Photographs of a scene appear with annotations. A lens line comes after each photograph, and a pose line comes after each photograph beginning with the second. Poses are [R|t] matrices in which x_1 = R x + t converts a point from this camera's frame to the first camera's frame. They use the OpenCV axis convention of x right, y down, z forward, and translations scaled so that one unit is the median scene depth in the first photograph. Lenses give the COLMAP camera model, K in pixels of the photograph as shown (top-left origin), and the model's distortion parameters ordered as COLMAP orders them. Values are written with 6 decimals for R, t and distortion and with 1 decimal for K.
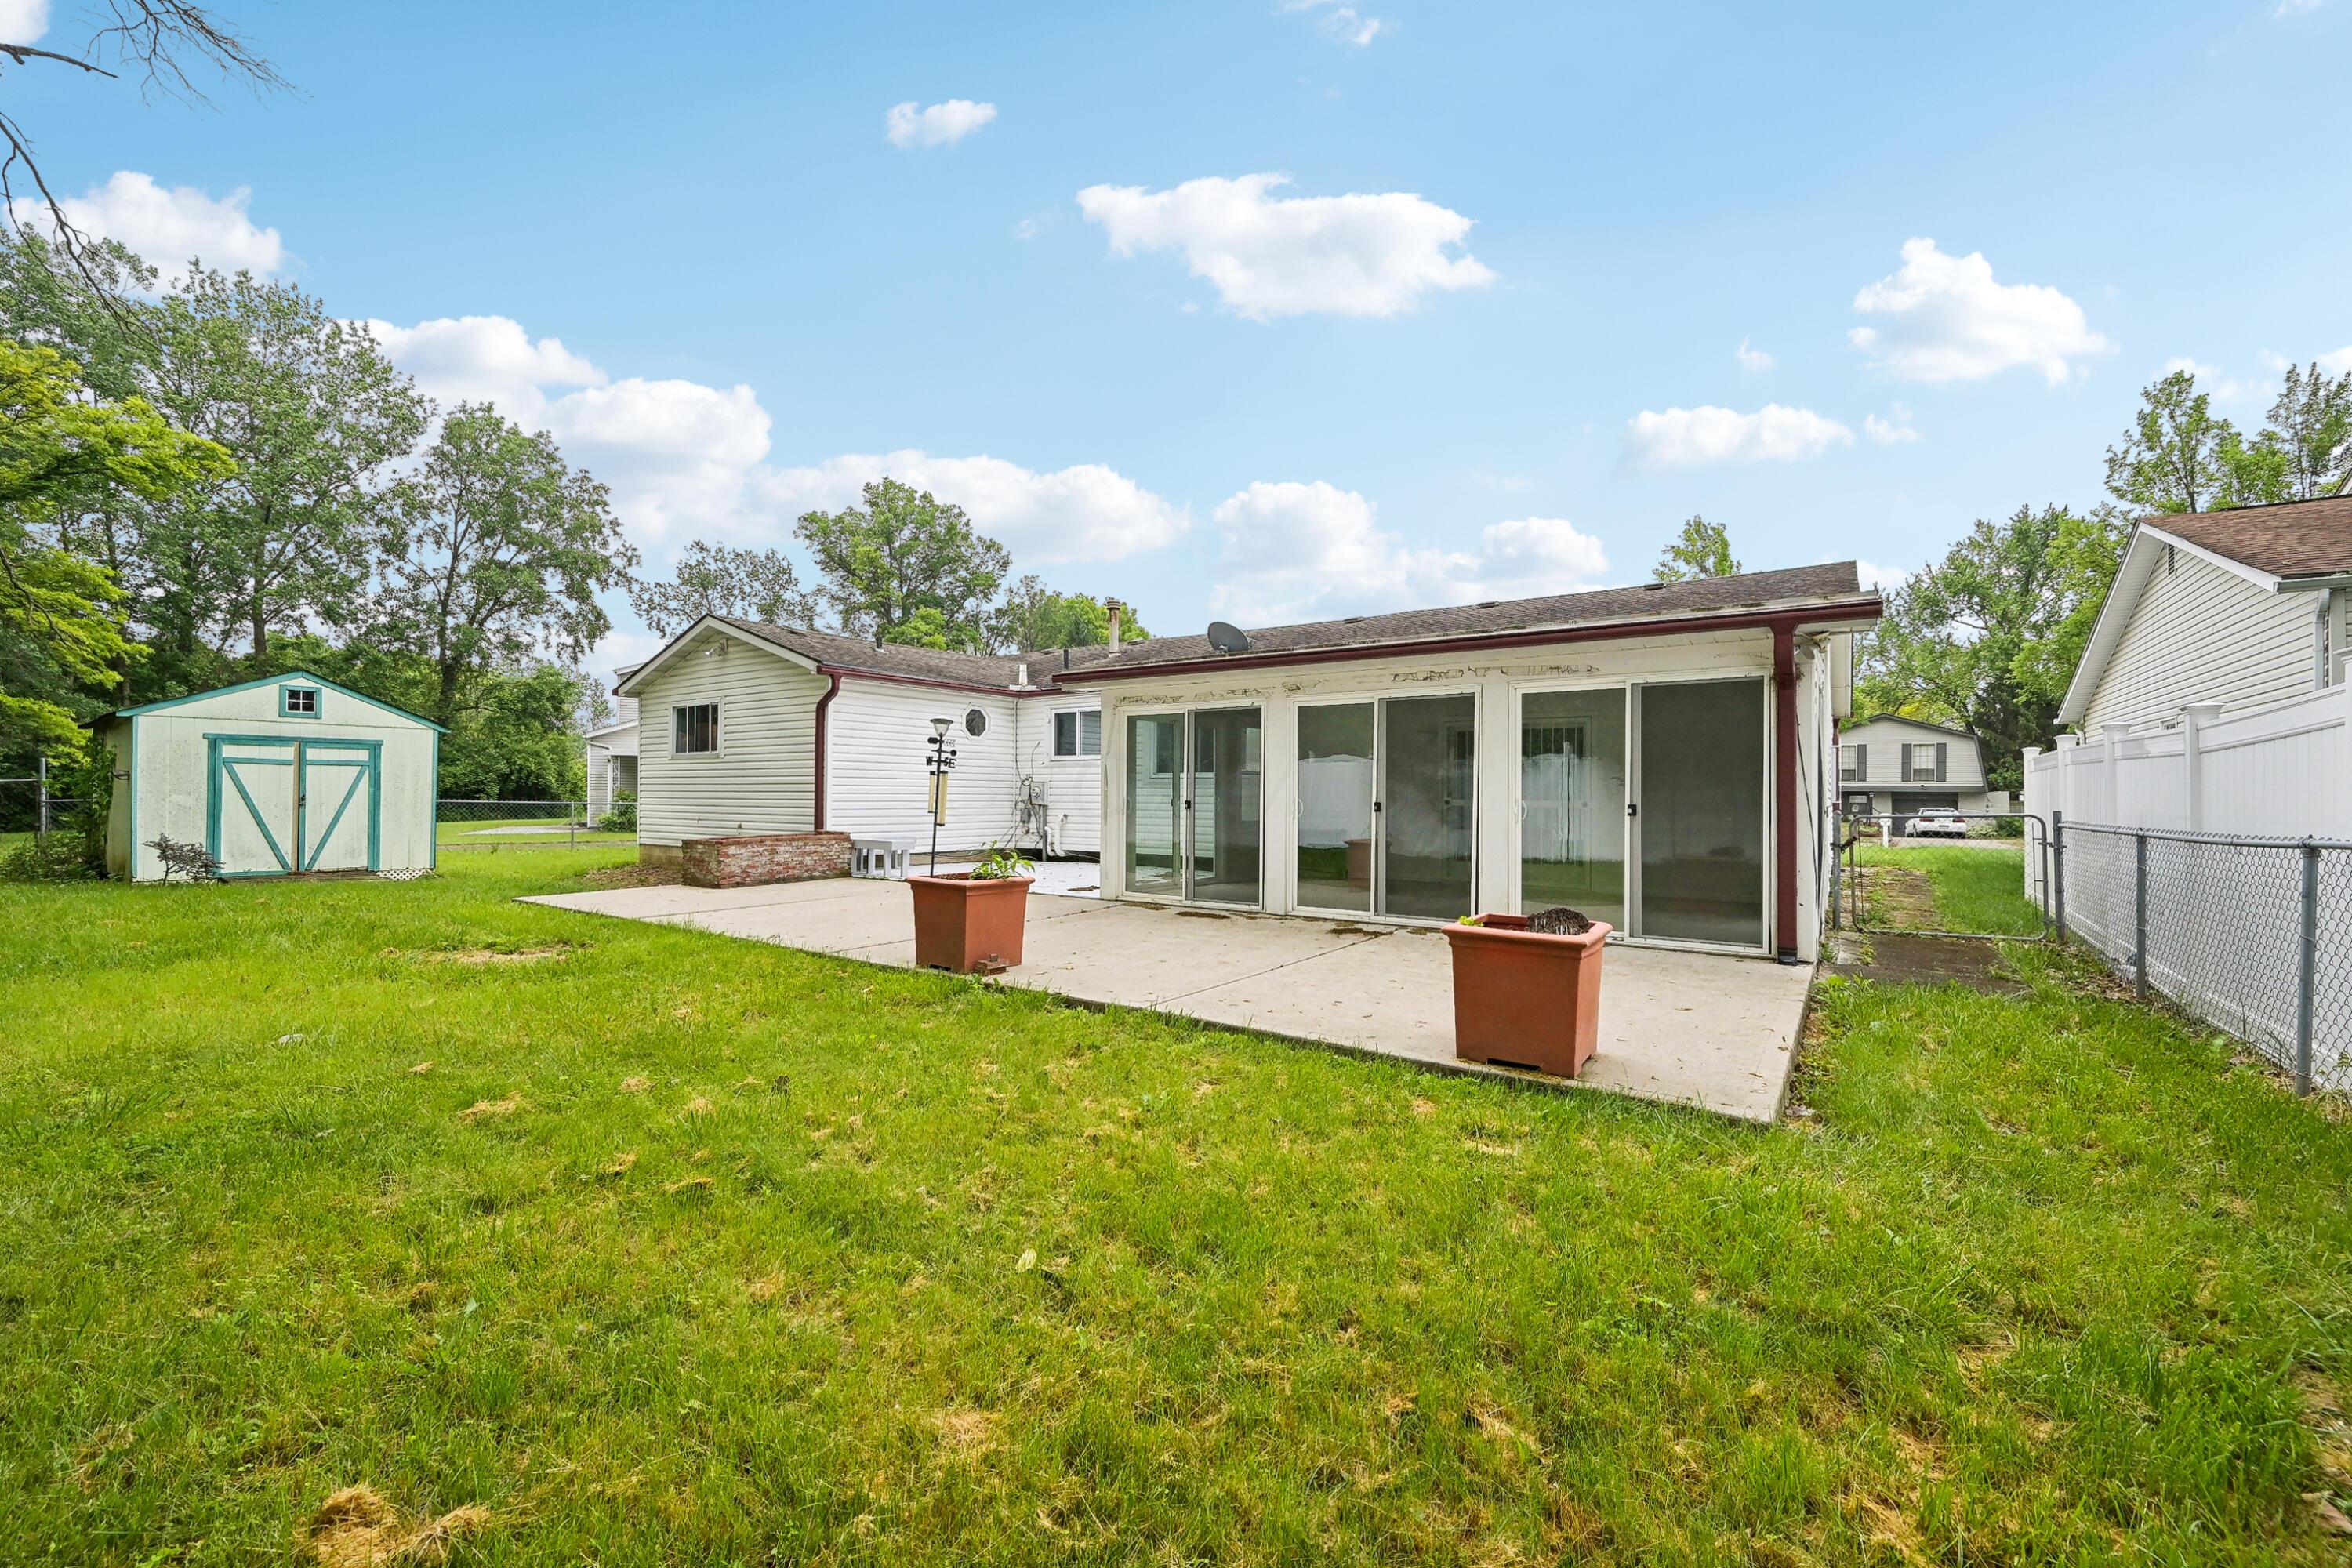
lens RADIAL K [[924.6, 0, 1178.6], [0, 924.6, 724.0], [0, 0, 1]] dist [-0.000385, 0.000048]
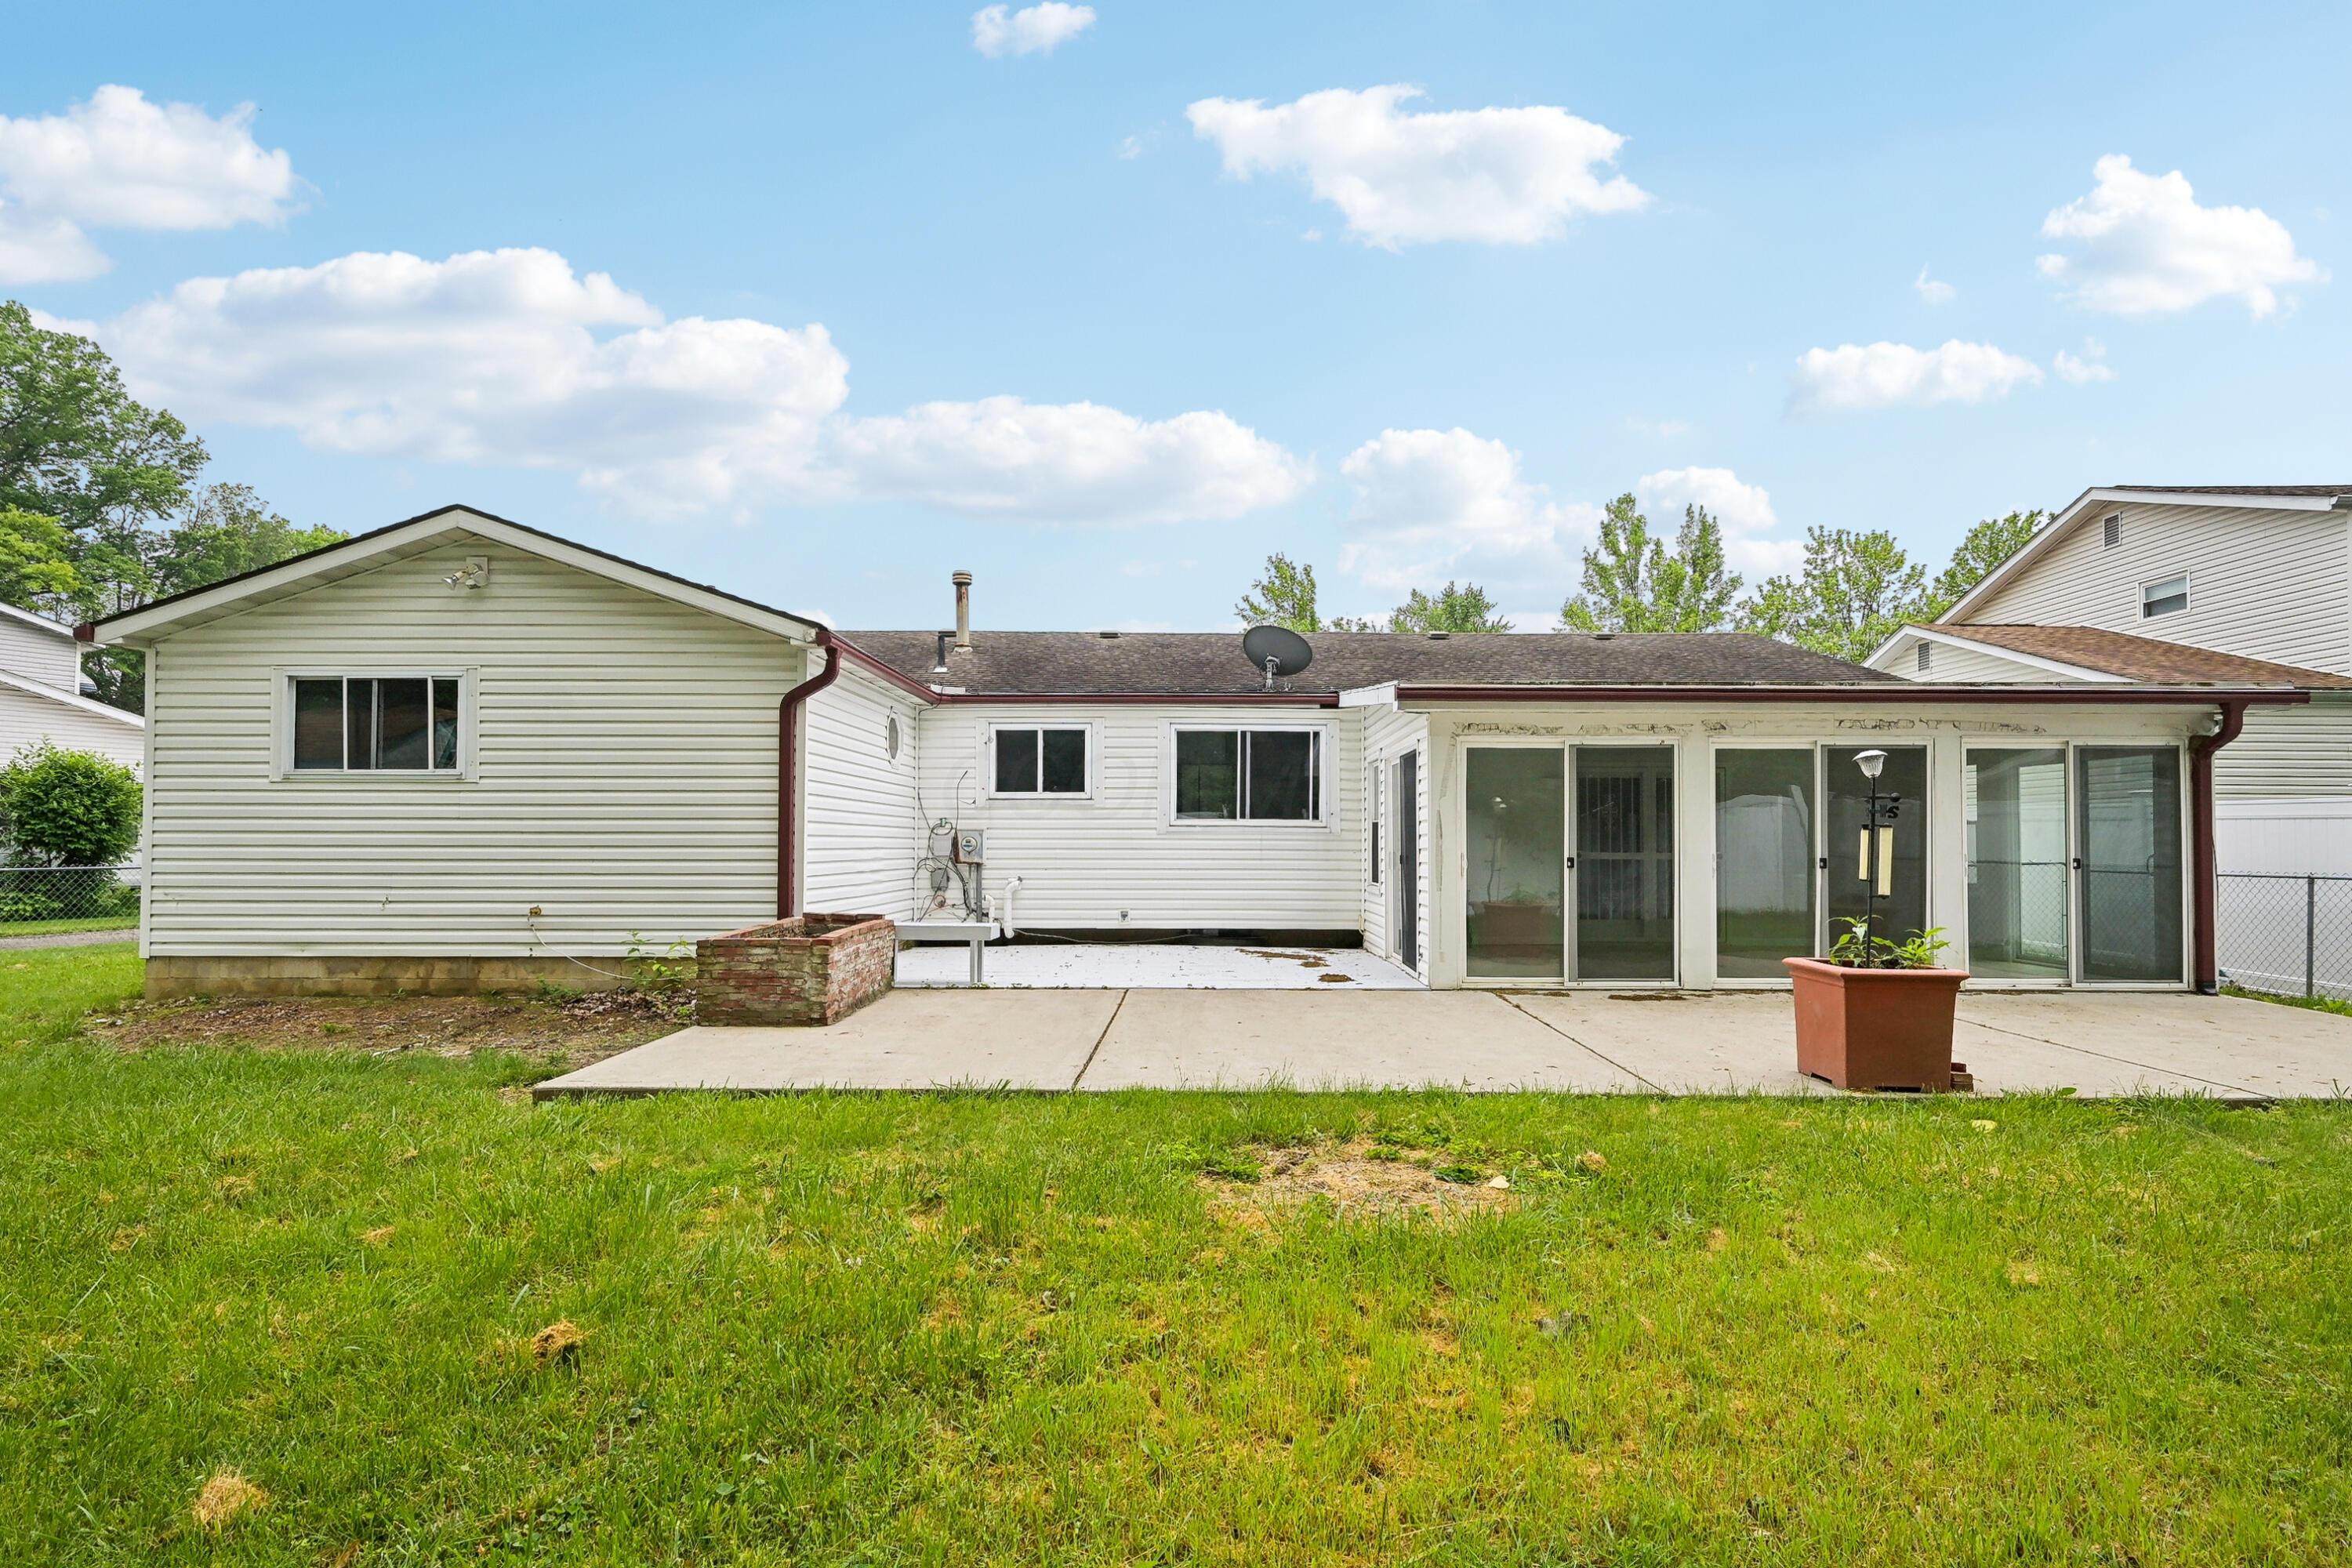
lens RADIAL K [[1135.4, 0, 1135.0], [0, 1135.4, 779.8], [0, 0, 1]] dist [-0.001403, 0.000005]
pose [[0.822374, 0.028151, 0.568251, -0.541924], [-0.040689, 0.999128, 0.009388, 0.013246], [-0.567491, -0.030842, 0.822802, 0.252408]]
